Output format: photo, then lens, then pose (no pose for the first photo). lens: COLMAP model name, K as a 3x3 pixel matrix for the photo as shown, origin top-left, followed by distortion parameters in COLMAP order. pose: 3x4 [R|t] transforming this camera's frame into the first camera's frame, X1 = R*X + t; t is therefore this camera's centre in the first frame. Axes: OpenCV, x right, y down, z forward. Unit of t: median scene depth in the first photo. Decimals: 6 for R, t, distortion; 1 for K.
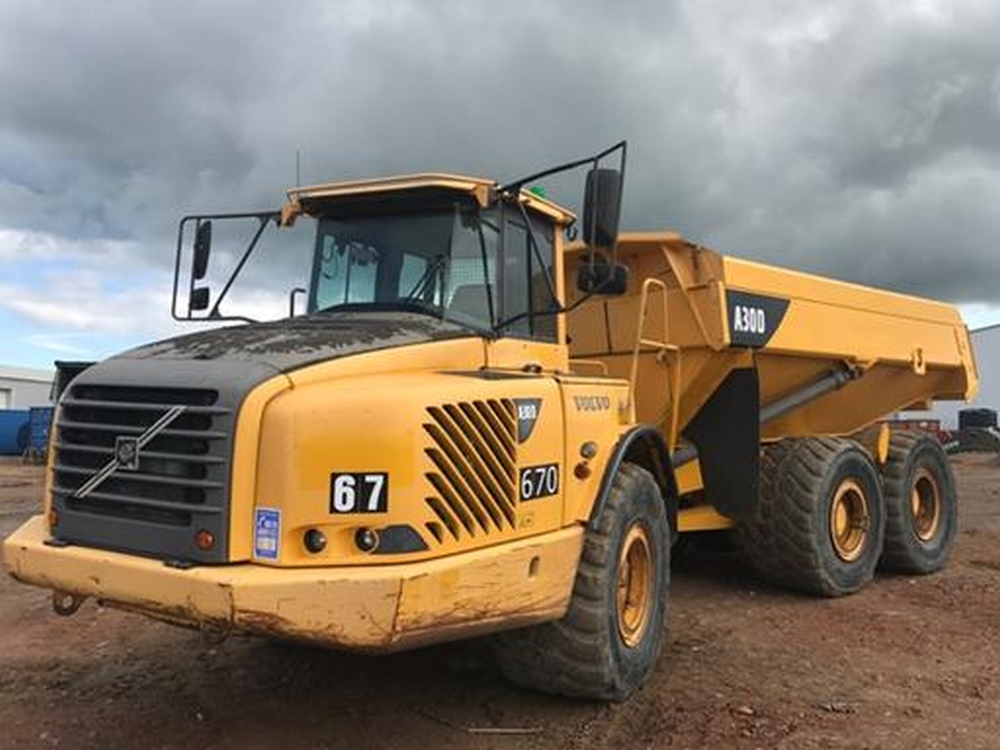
lens RADIAL K [[818.7, 0, 496.1], [0, 818.7, 377.7], [0, 0, 1]] dist [0.041283, -0.046896]
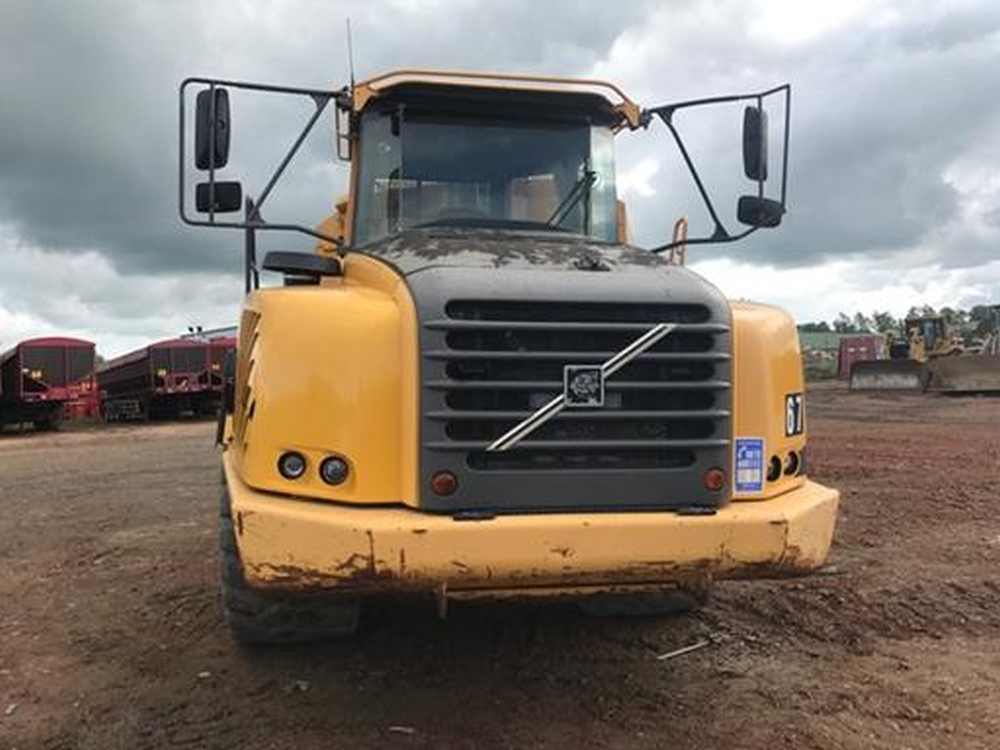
lens RADIAL K [[818.7, 0, 495.6], [0, 818.7, 373.8], [0, 0, 1]] dist [0.041283, -0.046896]
pose [[0.793710, -0.038183, 0.607096, -0.993717], [0.007734, 0.998581, 0.052694, 0.038585], [-0.608247, -0.037129, 0.792879, 0.437464]]
